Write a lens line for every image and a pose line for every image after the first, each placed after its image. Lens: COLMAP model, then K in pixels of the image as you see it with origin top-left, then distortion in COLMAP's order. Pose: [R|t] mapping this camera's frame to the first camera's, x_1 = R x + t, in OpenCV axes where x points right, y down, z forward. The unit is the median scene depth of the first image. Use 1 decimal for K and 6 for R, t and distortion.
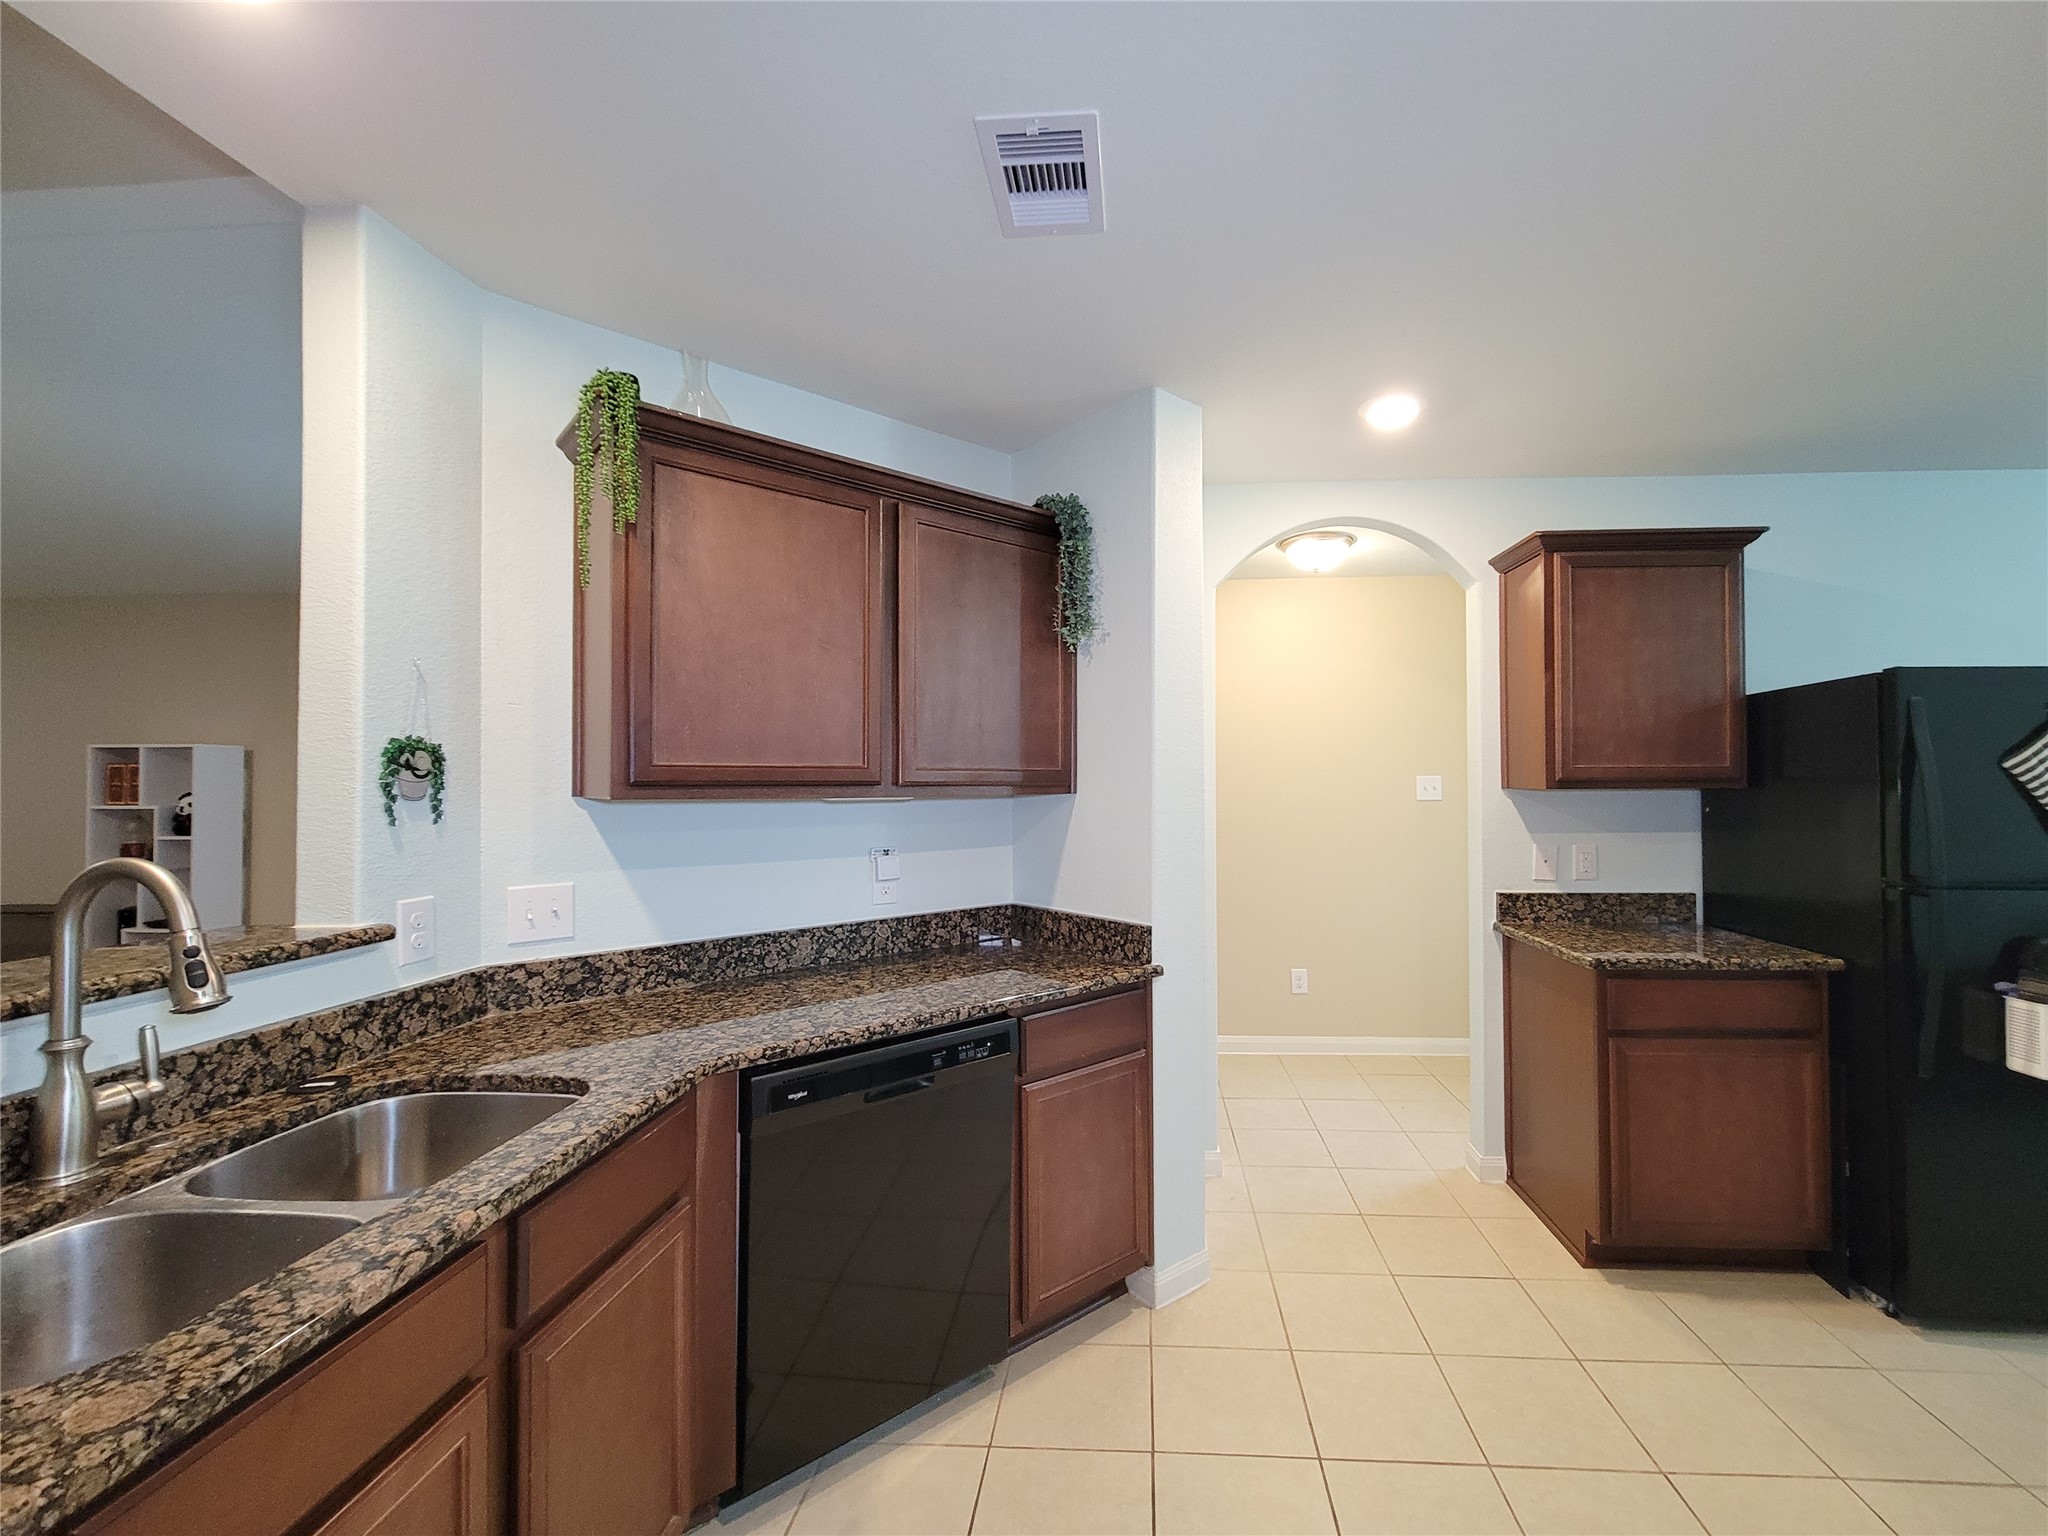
lens RADIAL K [[844.6, 0, 1098.2], [0, 844.6, 773.5], [0, 0, 1]] dist [0.005187, -0.004510]
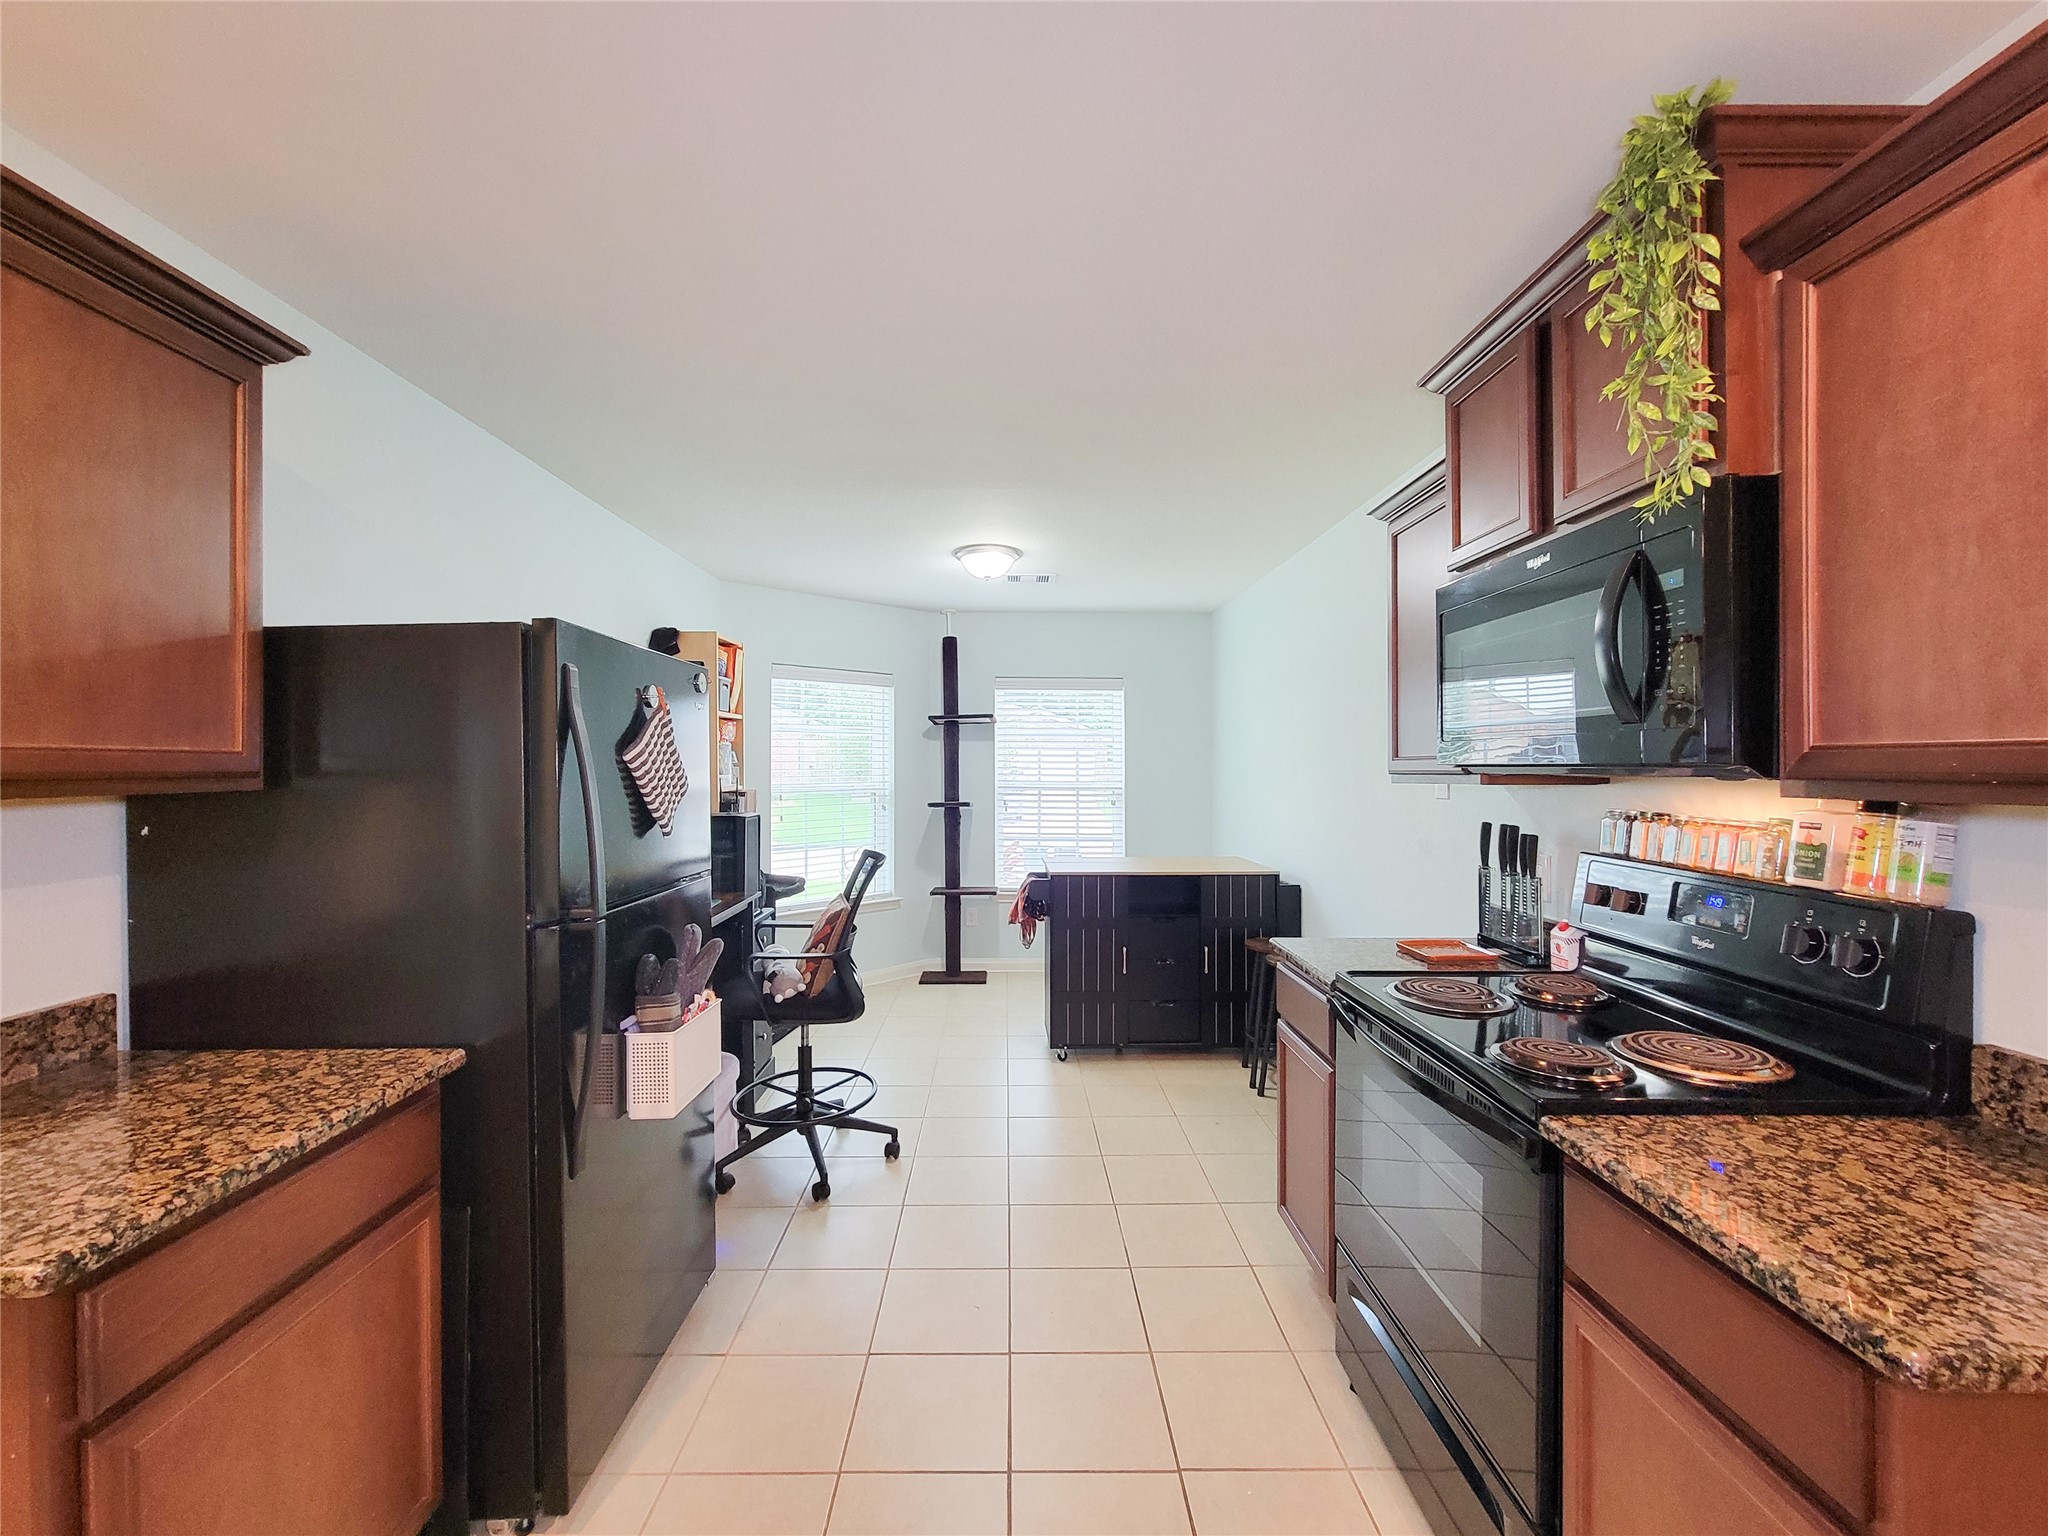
lens RADIAL K [[844.6, 0, 1012.1], [0, 844.6, 766.3], [0, 0, 1]] dist [0.005187, -0.004510]
pose [[-0.061409, 0.003159, 0.998108, 0.187750], [-0.009966, 0.999943, -0.003778, -0.001824], [-0.998063, -0.010179, -0.061374, 0.593012]]
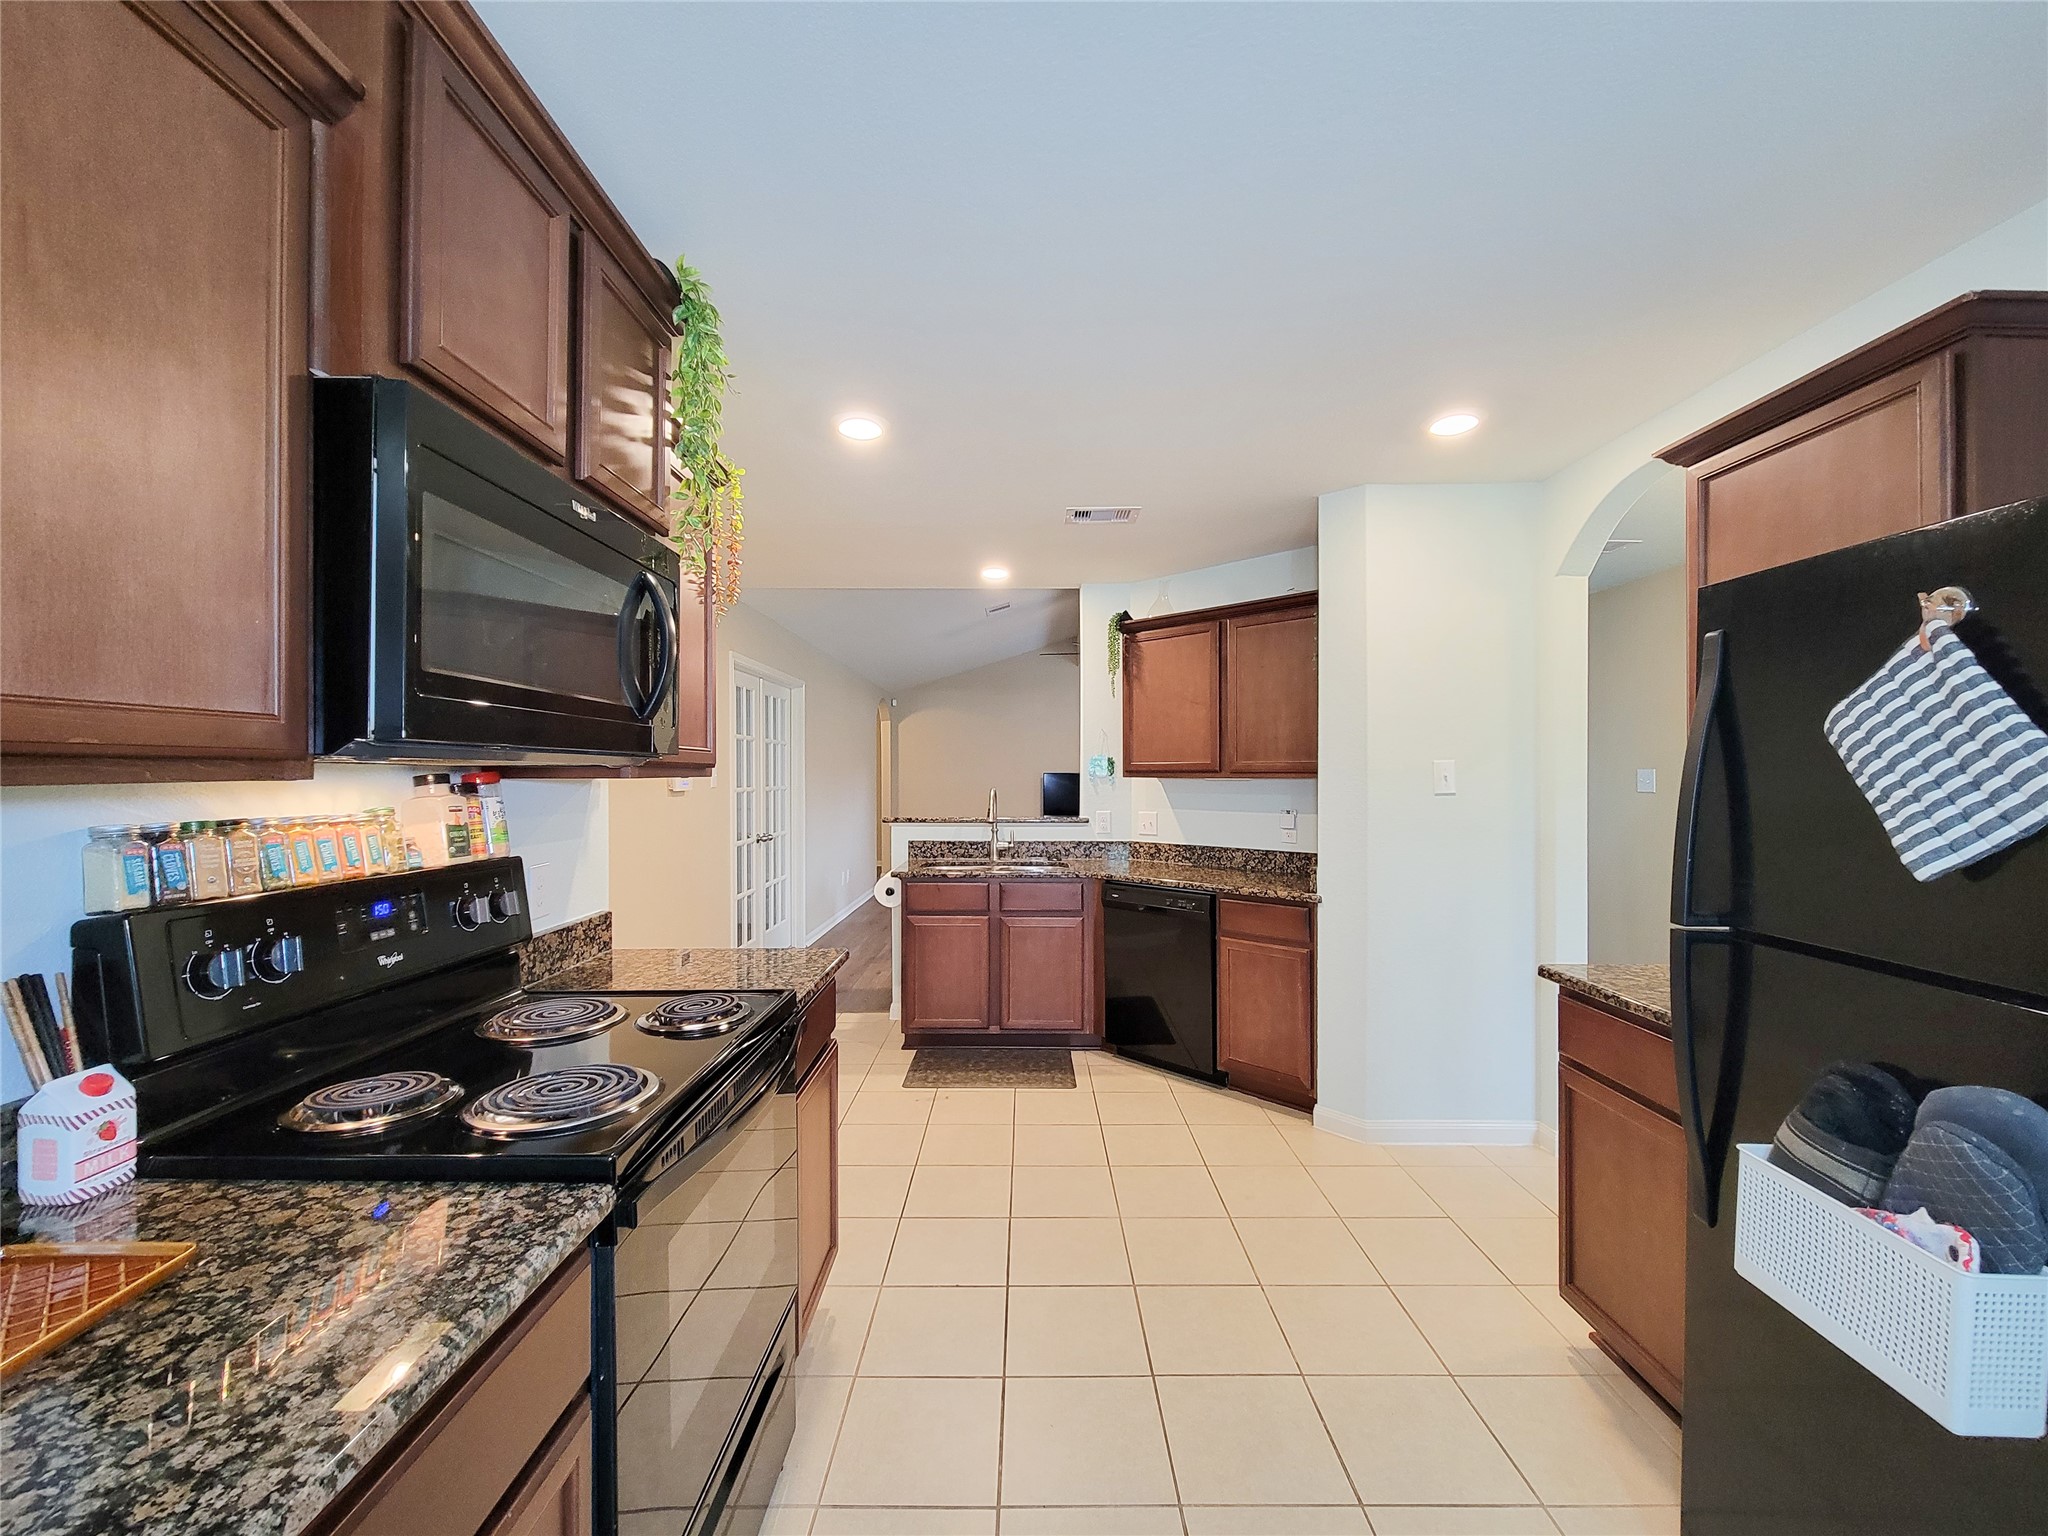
lens RADIAL K [[844.6, 0, 1036.1], [0, 844.6, 771.7], [0, 0, 1]] dist [0.005187, -0.004510]
pose [[0.071065, 0.000479, -0.997472, 1.414285], [0.011369, 0.999935, 0.001290, 0.007875], [0.997407, -0.011432, 0.071055, 0.402813]]
